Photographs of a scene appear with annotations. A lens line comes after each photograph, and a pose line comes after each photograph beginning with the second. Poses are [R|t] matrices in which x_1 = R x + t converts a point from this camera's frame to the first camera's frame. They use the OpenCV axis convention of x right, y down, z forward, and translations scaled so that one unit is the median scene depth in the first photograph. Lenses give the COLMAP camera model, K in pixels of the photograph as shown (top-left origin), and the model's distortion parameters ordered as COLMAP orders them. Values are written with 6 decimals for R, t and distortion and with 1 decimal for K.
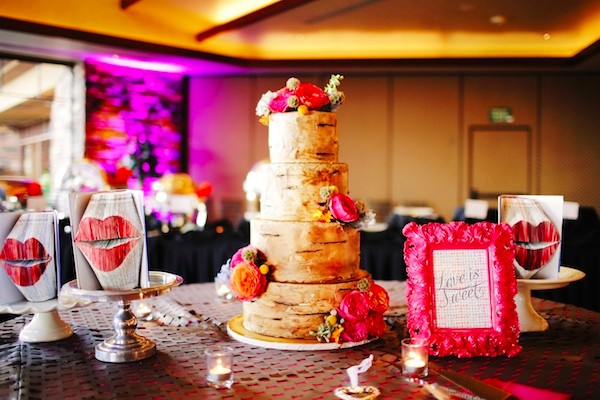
lens RADIAL K [[597.9, 0, 300.0], [0, 597.9, 200.0], [0, 0, 1]] dist [-0.051808, 0.006302]
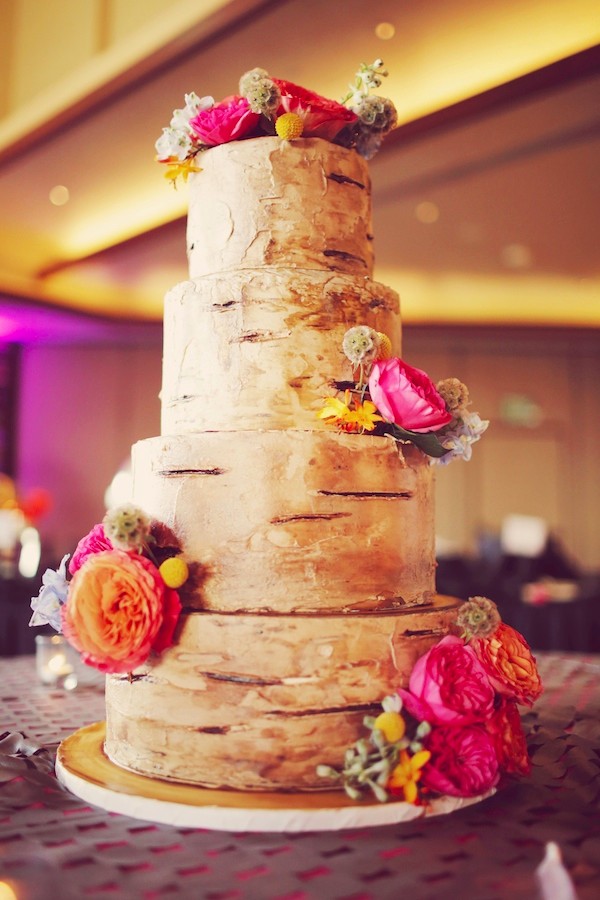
lens RADIAL K [[896.8, 0, 300.0], [0, 896.8, 450.0], [0, 0, 1]] dist [-0.051808, 0.006302]
pose [[0.993215, 0.012297, 0.115642, -0.048857], [0.002017, 0.992422, -0.122857, 0.109456], [-0.116276, 0.122257, 0.985664, 0.504593]]
